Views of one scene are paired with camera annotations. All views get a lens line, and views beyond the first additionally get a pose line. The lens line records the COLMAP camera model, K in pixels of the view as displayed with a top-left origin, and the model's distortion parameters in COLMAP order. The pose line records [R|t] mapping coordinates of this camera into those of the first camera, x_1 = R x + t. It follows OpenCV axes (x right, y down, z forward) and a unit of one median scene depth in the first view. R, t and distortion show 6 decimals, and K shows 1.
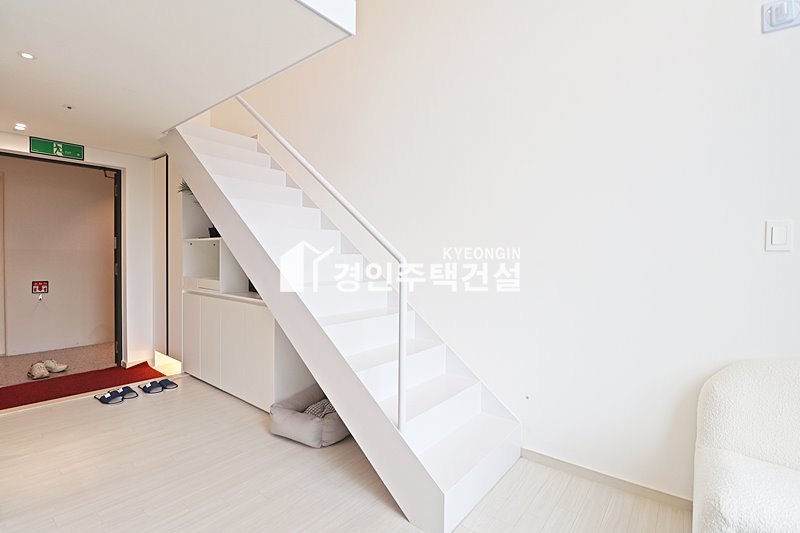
lens RADIAL K [[378.4, 0, 402.3], [0, 378.4, 257.0], [0, 0, 1]] dist [-0.025869, -0.000122]
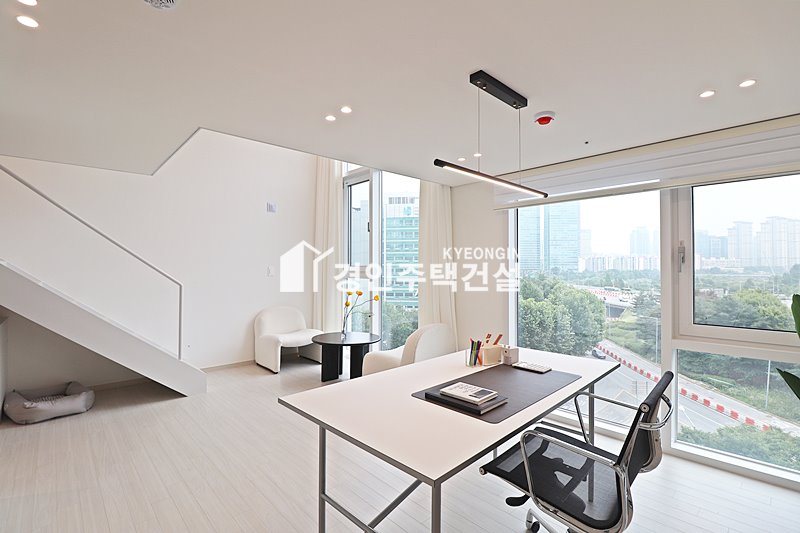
lens RADIAL K [[375.4, 0, 400.0], [0, 375.4, 266.5], [0, 0, 1]] dist [-0.000912, -0.000440]
pose [[0.134158, 0.004049, 0.990952, -1.546077], [0.010825, 0.999926, -0.005551, -0.050023], [-0.990901, 0.011472, 0.134104, -0.453982]]
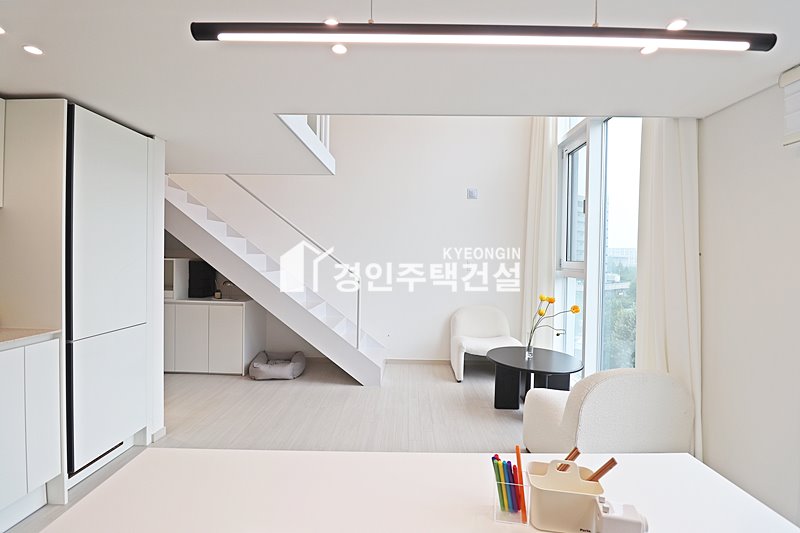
lens RADIAL K [[375.4, 0, 400.0], [0, 375.4, 266.5], [0, 0, 1]] dist [-0.000912, -0.000440]
pose [[0.783663, -0.005879, 0.621159, -0.941135], [-0.007159, 0.999803, 0.018494, -0.072784], [-0.621145, -0.018940, 0.783466, -0.736229]]
